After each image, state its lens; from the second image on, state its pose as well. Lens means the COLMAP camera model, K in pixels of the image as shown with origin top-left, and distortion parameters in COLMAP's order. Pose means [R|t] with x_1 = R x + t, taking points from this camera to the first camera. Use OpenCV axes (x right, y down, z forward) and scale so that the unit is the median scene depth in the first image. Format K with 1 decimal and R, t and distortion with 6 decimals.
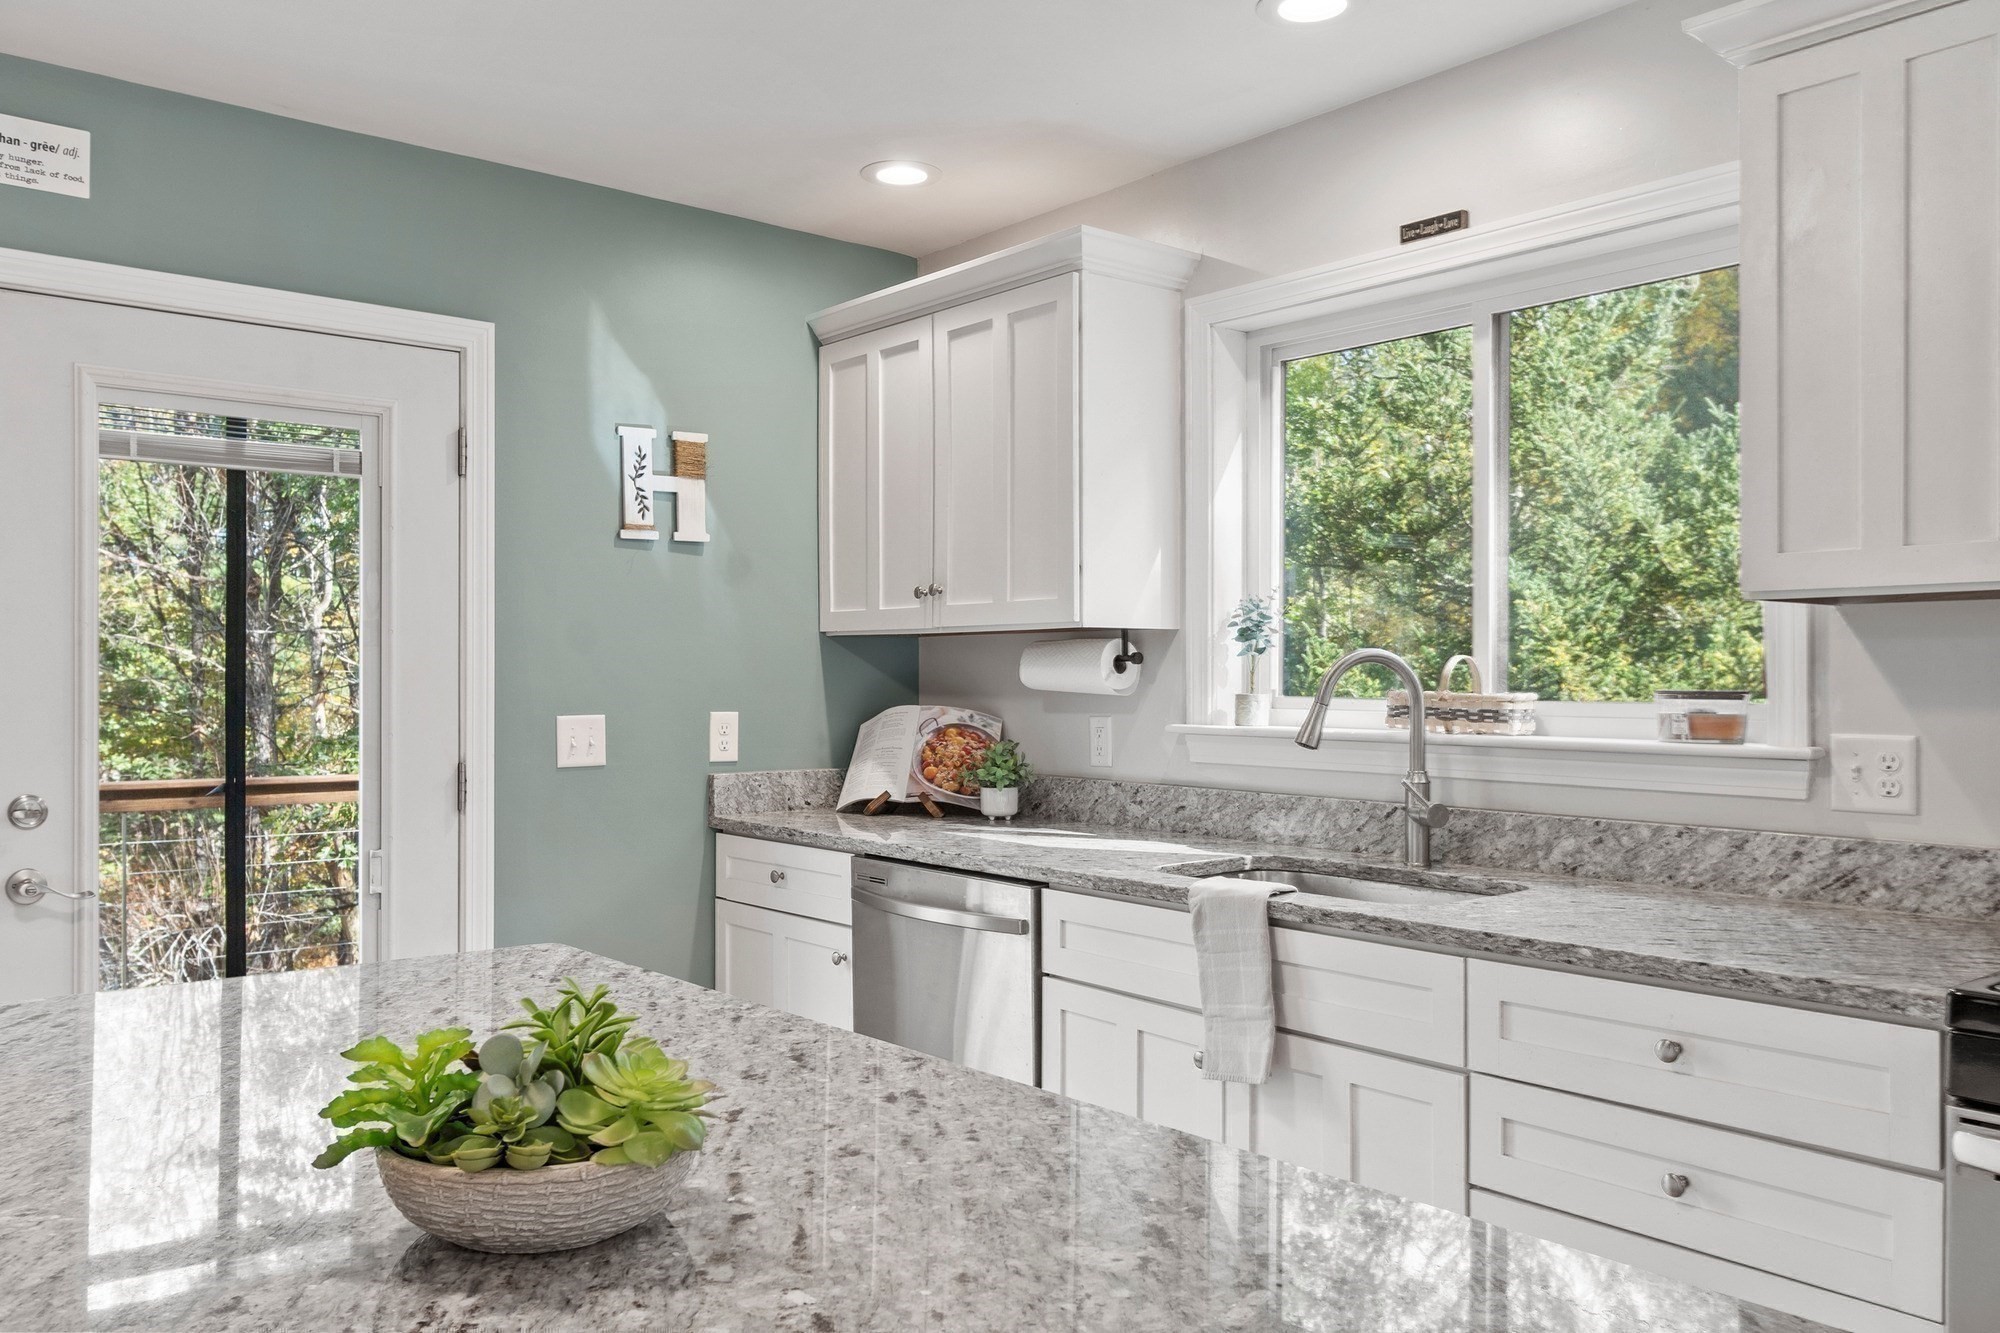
lens RADIAL K [[1529.9, 0, 1000.0], [0, 1529.9, 666.5], [0, 0, 1]] dist [0.003246, -0.000520]
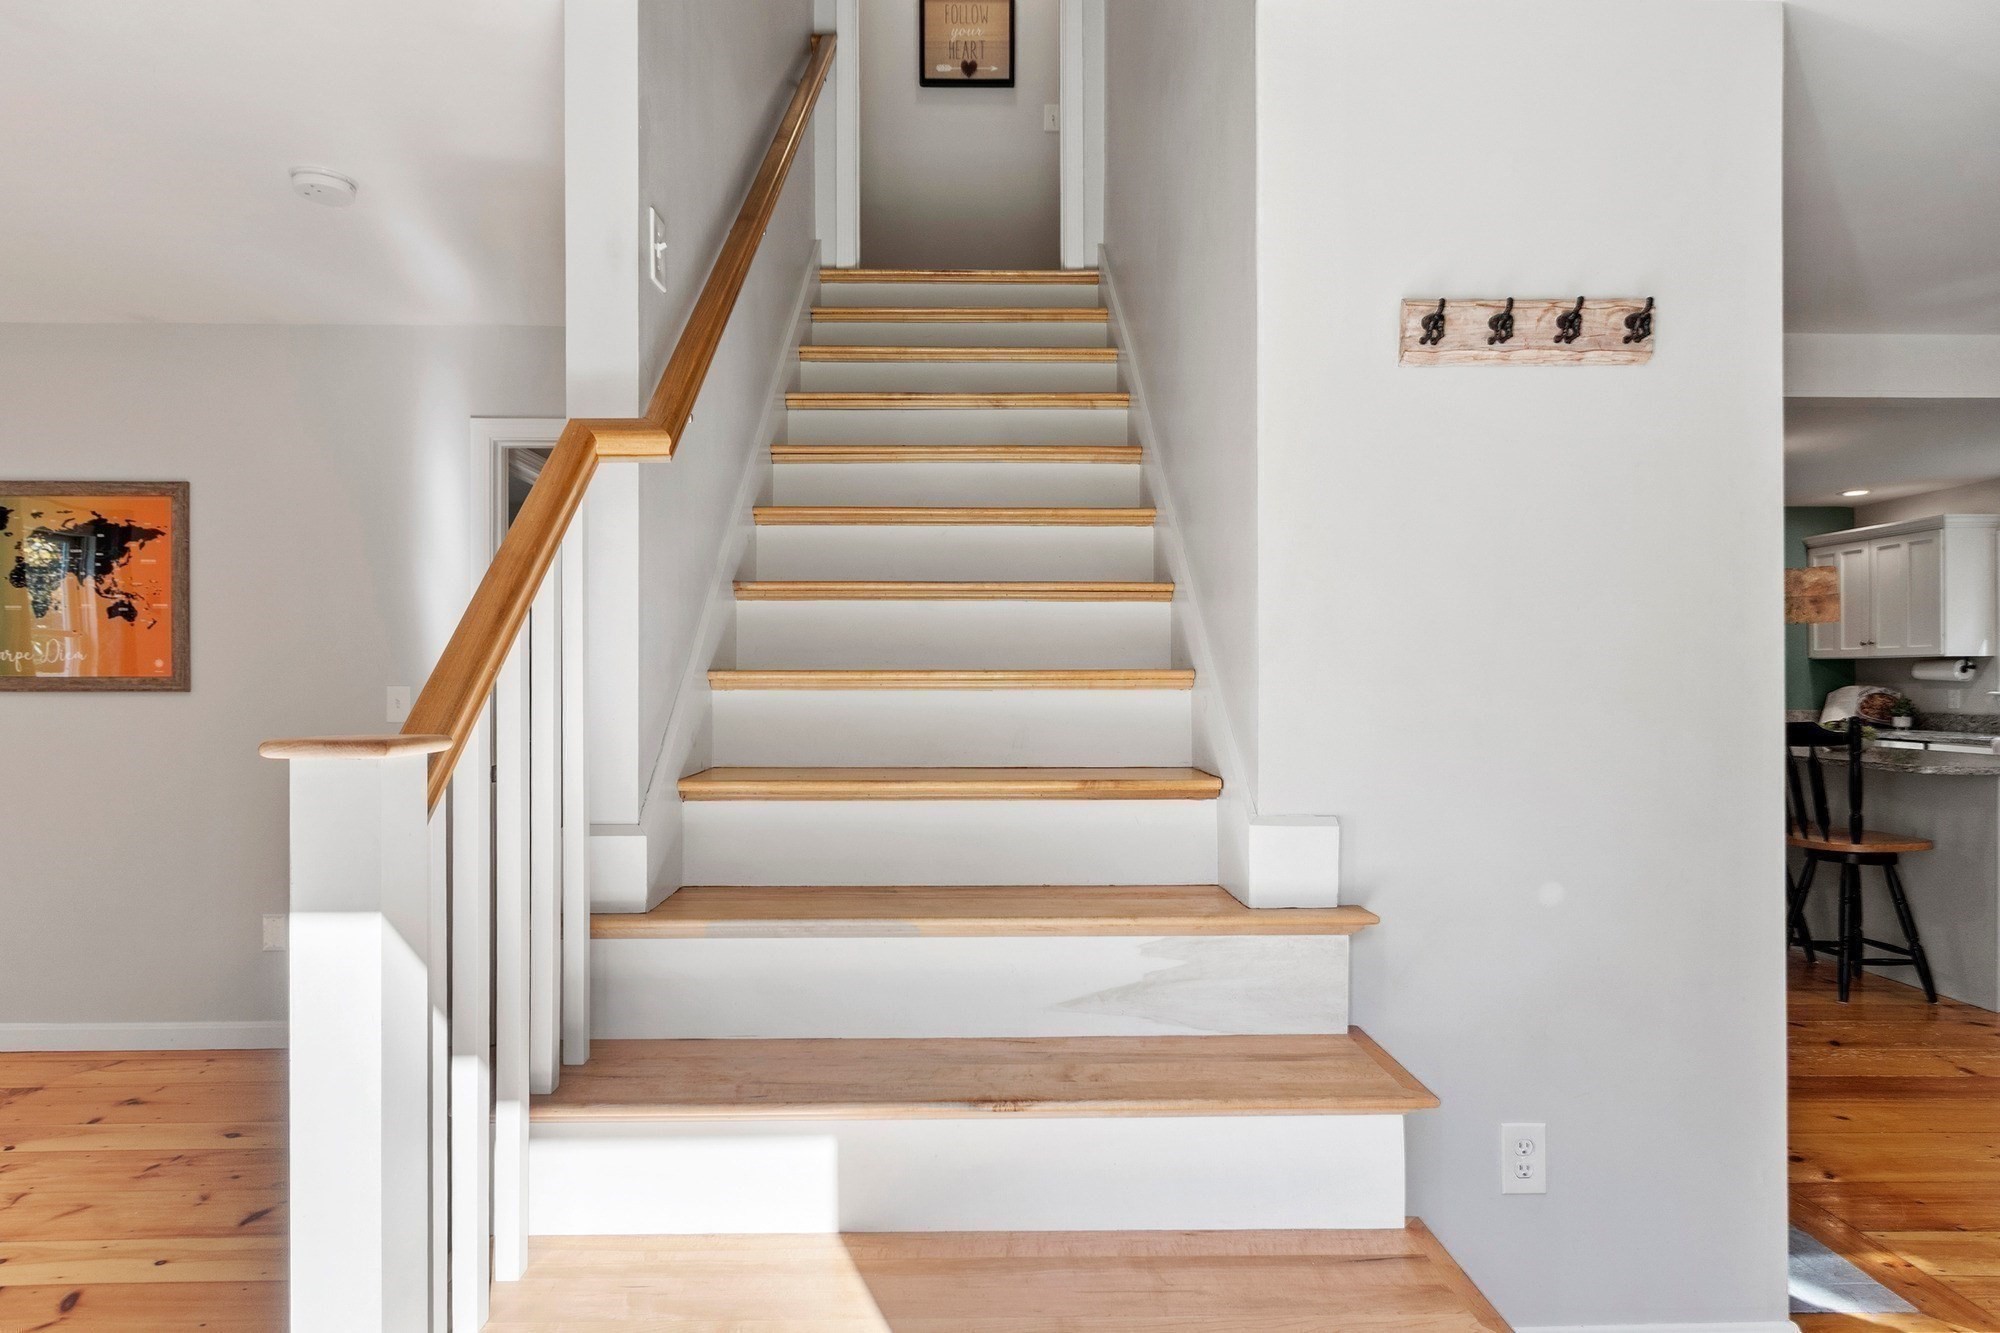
lens RADIAL K [[1043.0, 0, 1000.0], [0, 1043.0, 666.5], [0, 0, 1]] dist [0.003315, 0.001240]
pose [[0.781127, -0.003994, -0.624359, -0.089602], [0.001941, 0.999990, -0.003969, -0.002875], [0.624369, 0.001889, 0.781127, -1.390097]]
